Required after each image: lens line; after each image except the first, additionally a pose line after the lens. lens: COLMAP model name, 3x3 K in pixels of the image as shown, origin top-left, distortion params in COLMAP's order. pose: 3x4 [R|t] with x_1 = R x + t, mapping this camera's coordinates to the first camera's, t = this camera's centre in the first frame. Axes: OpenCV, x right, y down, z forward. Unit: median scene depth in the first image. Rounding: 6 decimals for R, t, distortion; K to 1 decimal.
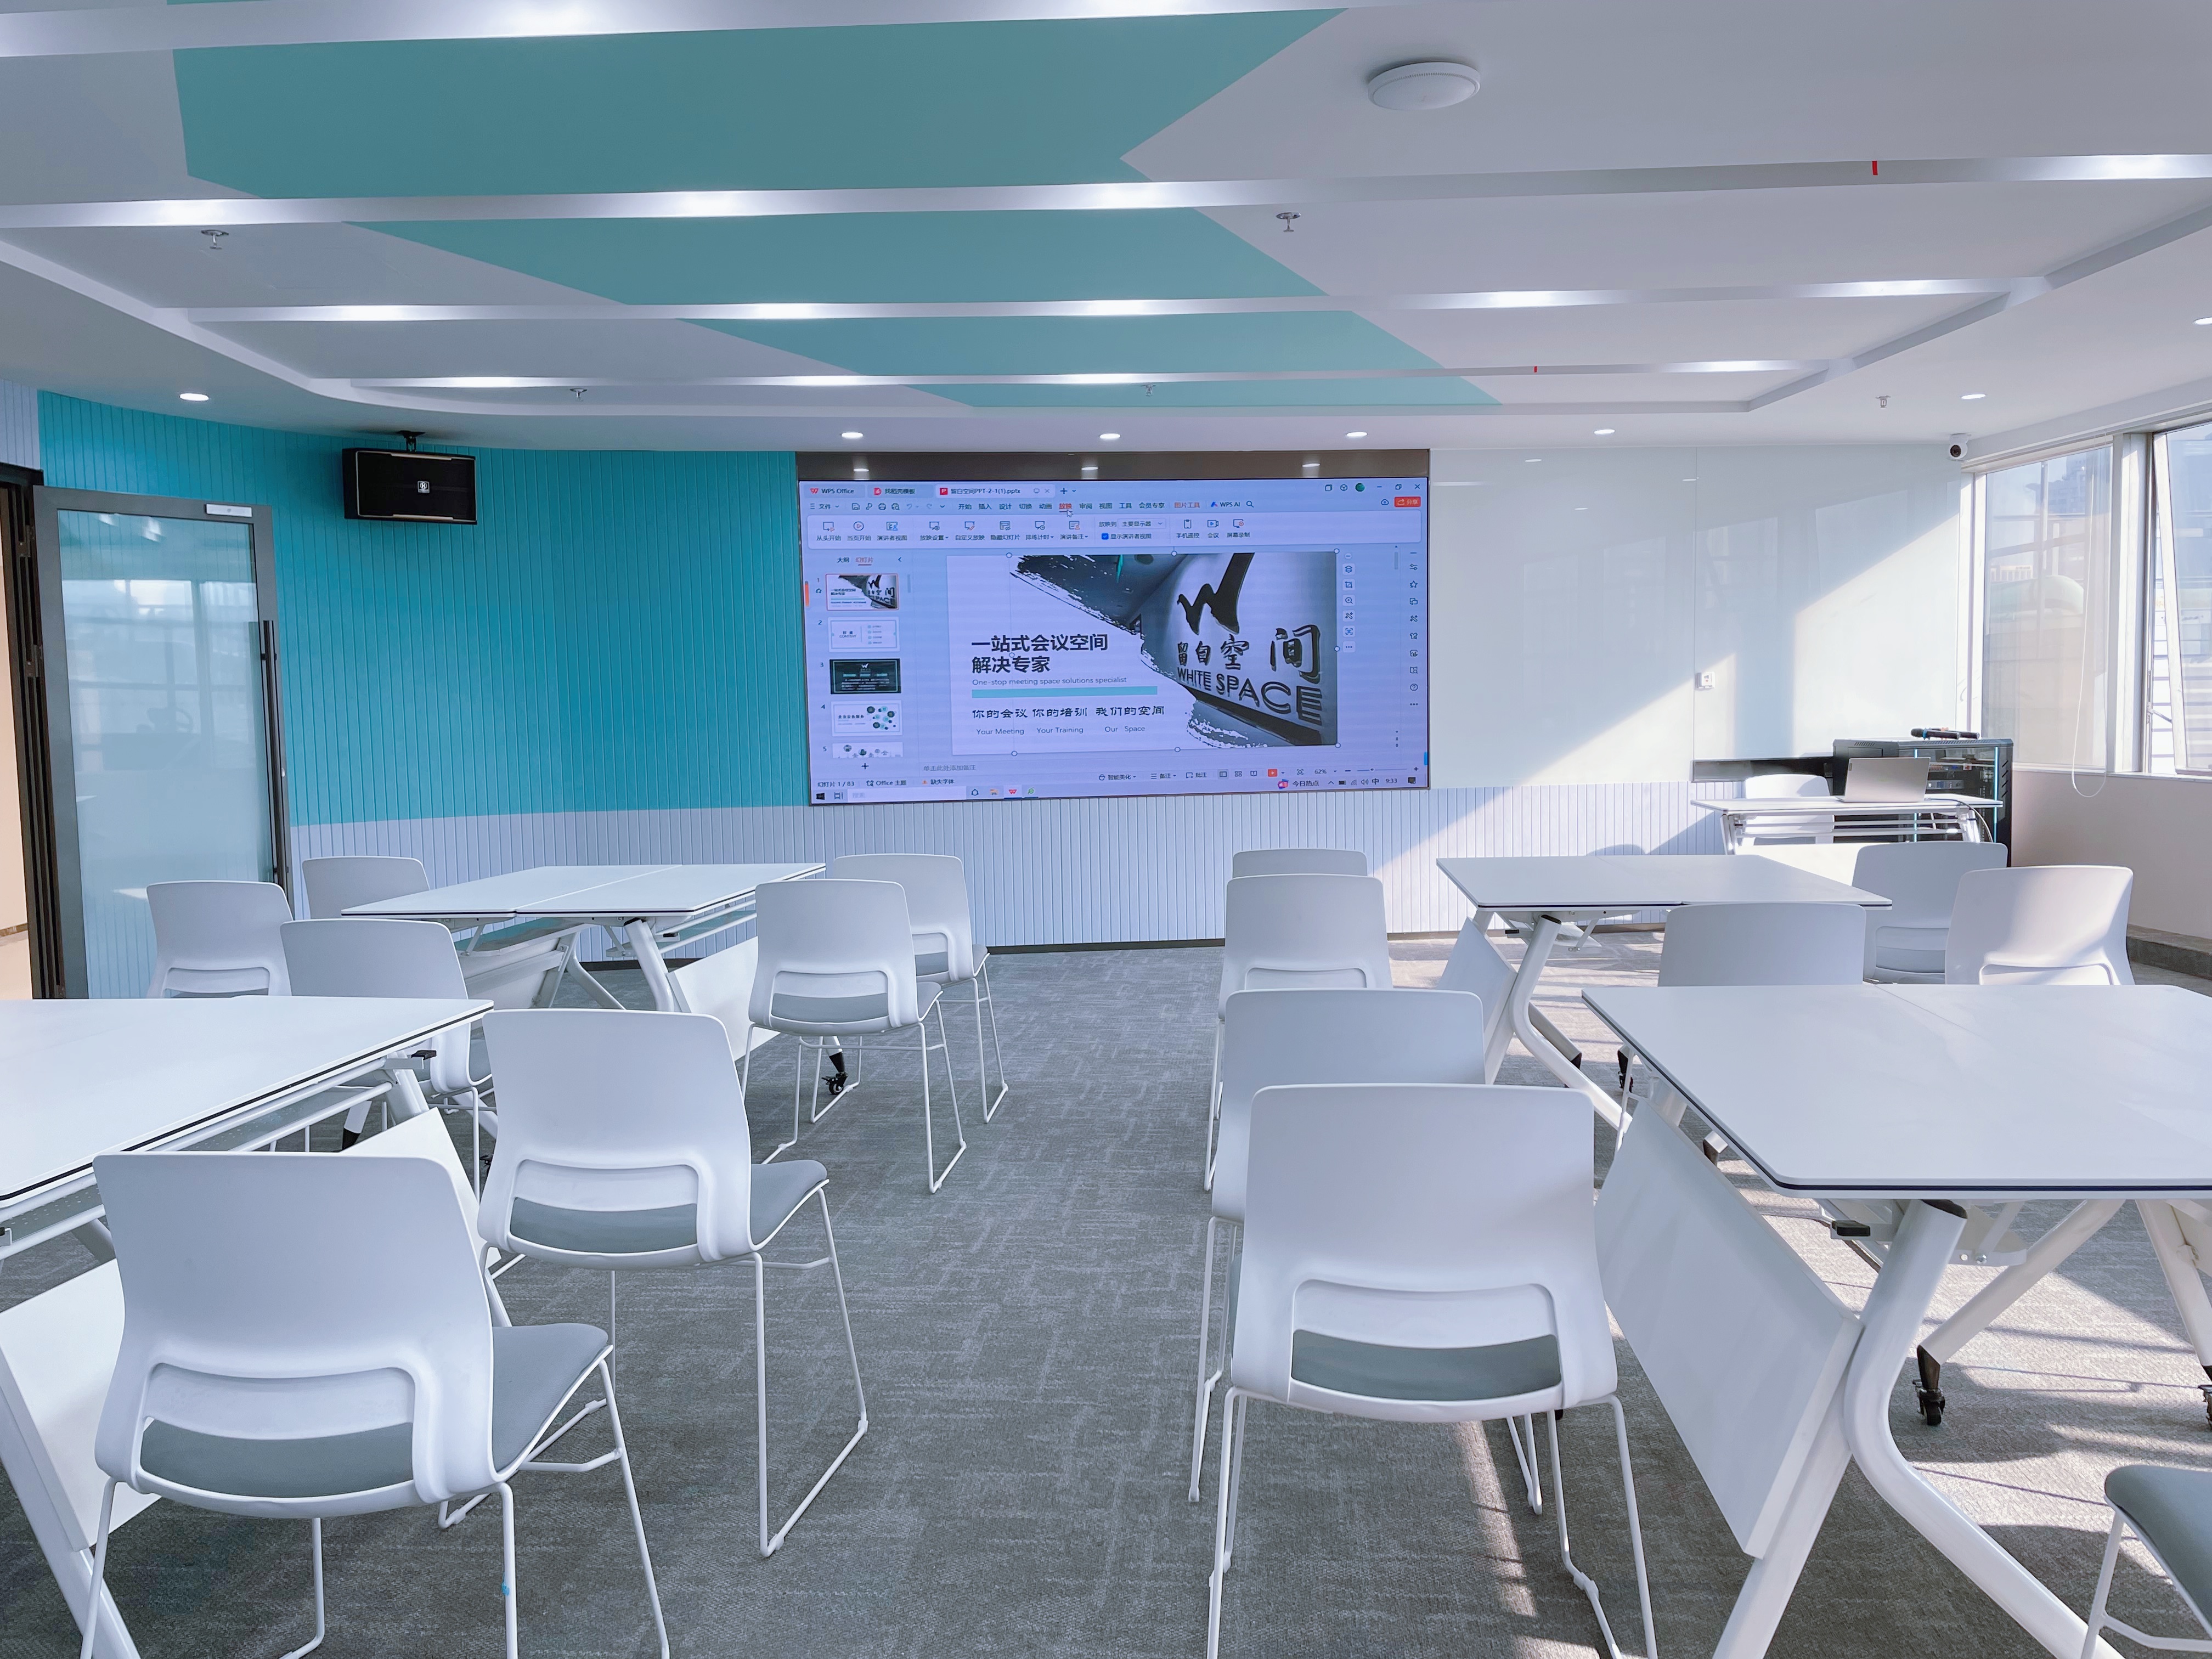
lens RADIAL K [[1676.3, 0, 1077.4], [0, 1676.3, 848.9], [0, 0, 1]] dist [0.082450, -0.103997]
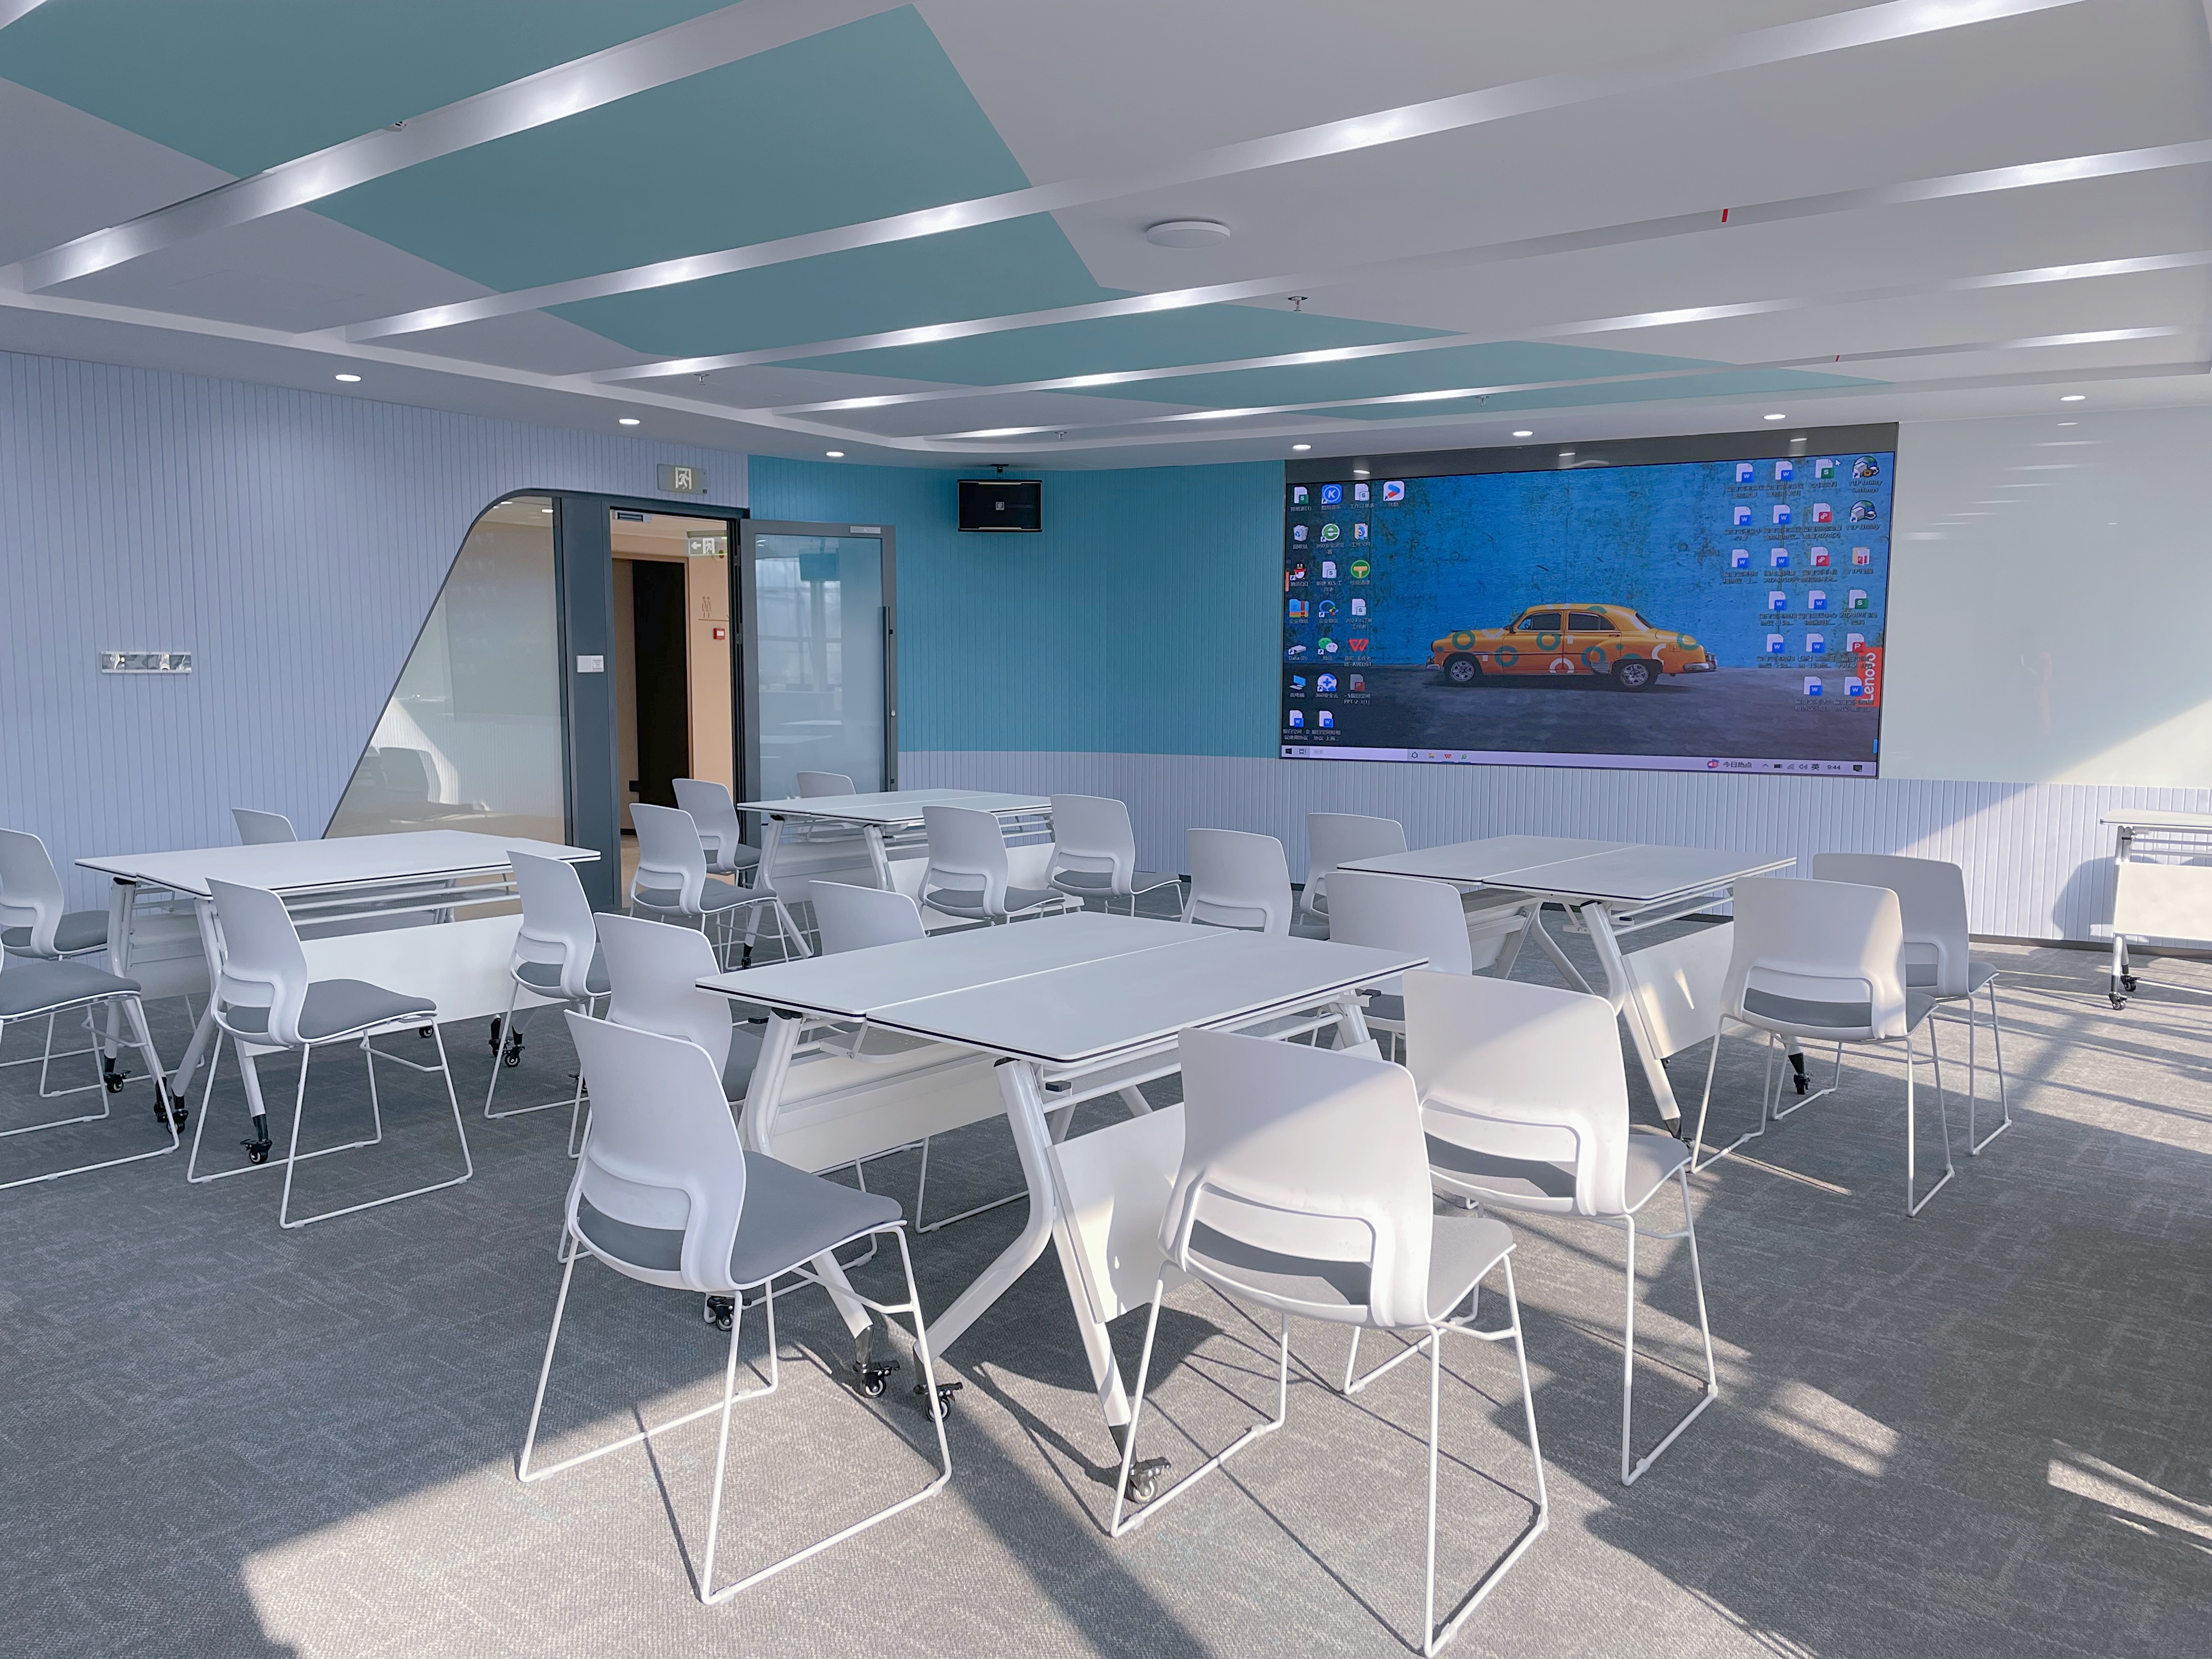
lens RADIAL K [[1676.3, 0, 1086.0], [0, 1676.3, 821.3], [0, 0, 1]] dist [0.082450, -0.103997]
pose [[0.815538, 0.078855, -0.573306, 0.793726], [-0.073843, 0.996755, 0.032055, -0.018502], [0.573974, 0.016193, 0.818714, -0.097695]]
